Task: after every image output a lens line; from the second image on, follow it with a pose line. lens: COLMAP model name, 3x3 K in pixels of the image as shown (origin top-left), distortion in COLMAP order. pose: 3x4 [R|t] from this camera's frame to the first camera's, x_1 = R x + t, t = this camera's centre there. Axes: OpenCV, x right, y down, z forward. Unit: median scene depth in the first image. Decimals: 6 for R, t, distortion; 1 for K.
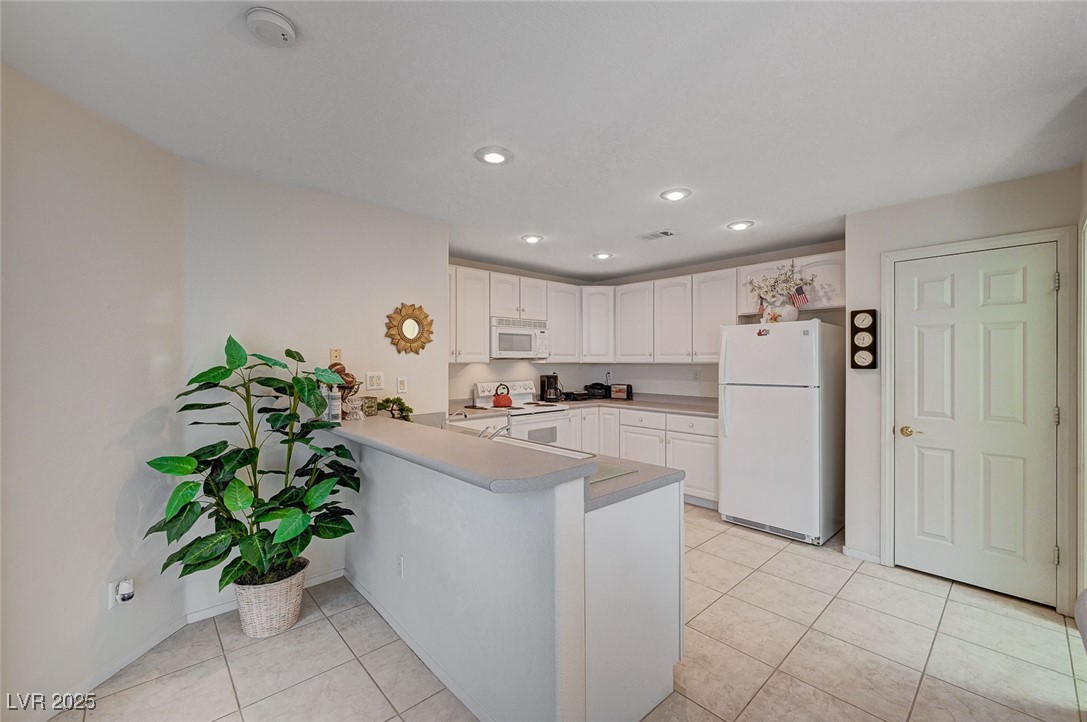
lens RADIAL K [[440.3, 0, 541.1], [0, 440.3, 362.9], [0, 0, 1]] dist [-0.000106, -0.000003]
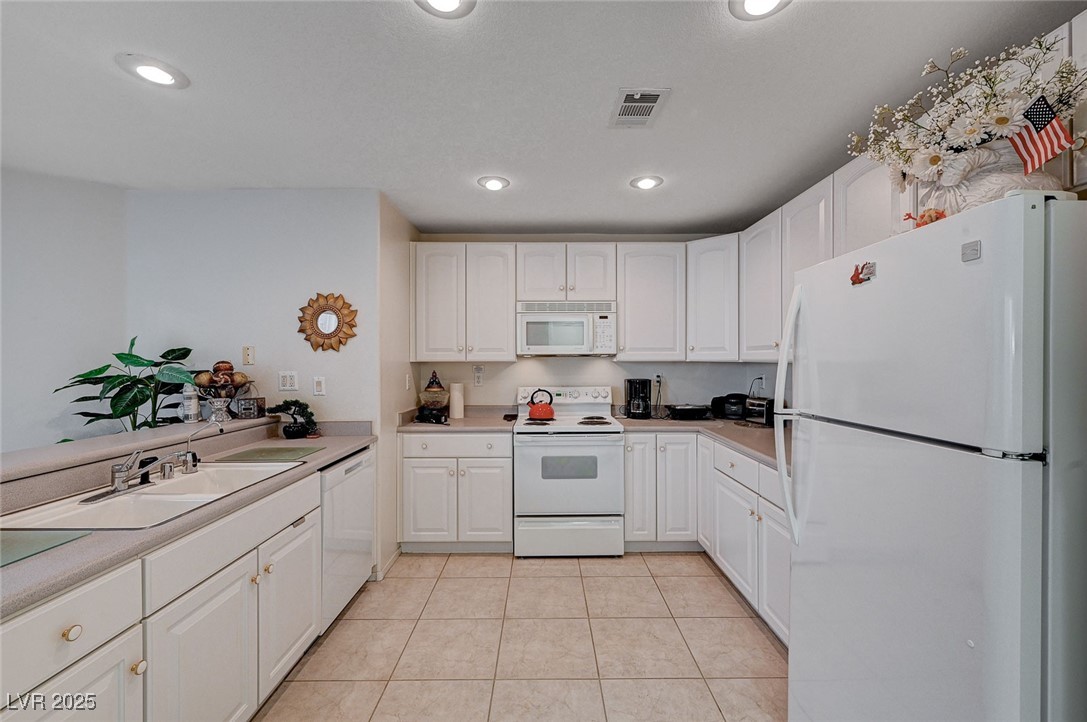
lens RADIAL K [[437.7, 0, 543.6], [0, 437.7, 362.0], [0, 0, 1]] dist [-0.002527, -0.000140]
pose [[0.745772, 0.002288, -0.666197, 0.479445], [-0.000908, 0.999997, 0.002418, -0.001025], [0.666200, -0.001199, 0.745772, 0.512013]]
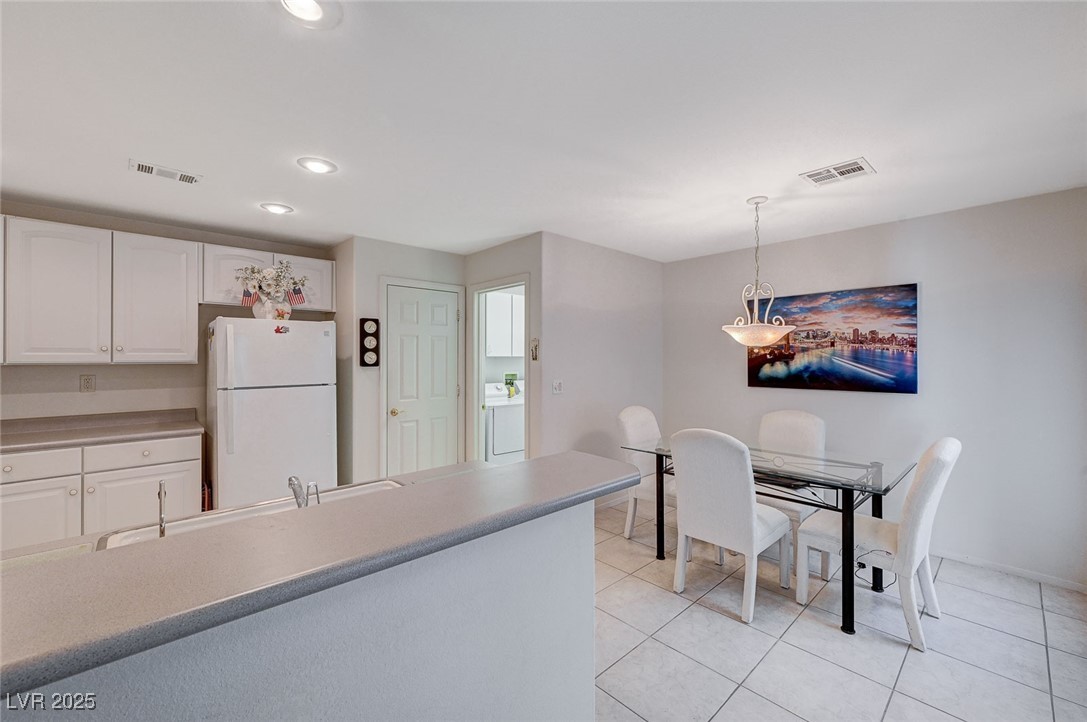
lens RADIAL K [[440.3, 0, 539.8], [0, 440.3, 358.0], [0, 0, 1]] dist [-0.000106, -0.000003]
pose [[-0.014534, 0.001865, 0.999893, -0.379376], [0.005441, 0.999984, -0.001786, -0.004046], [-0.999880, 0.005415, -0.014544, 0.412714]]
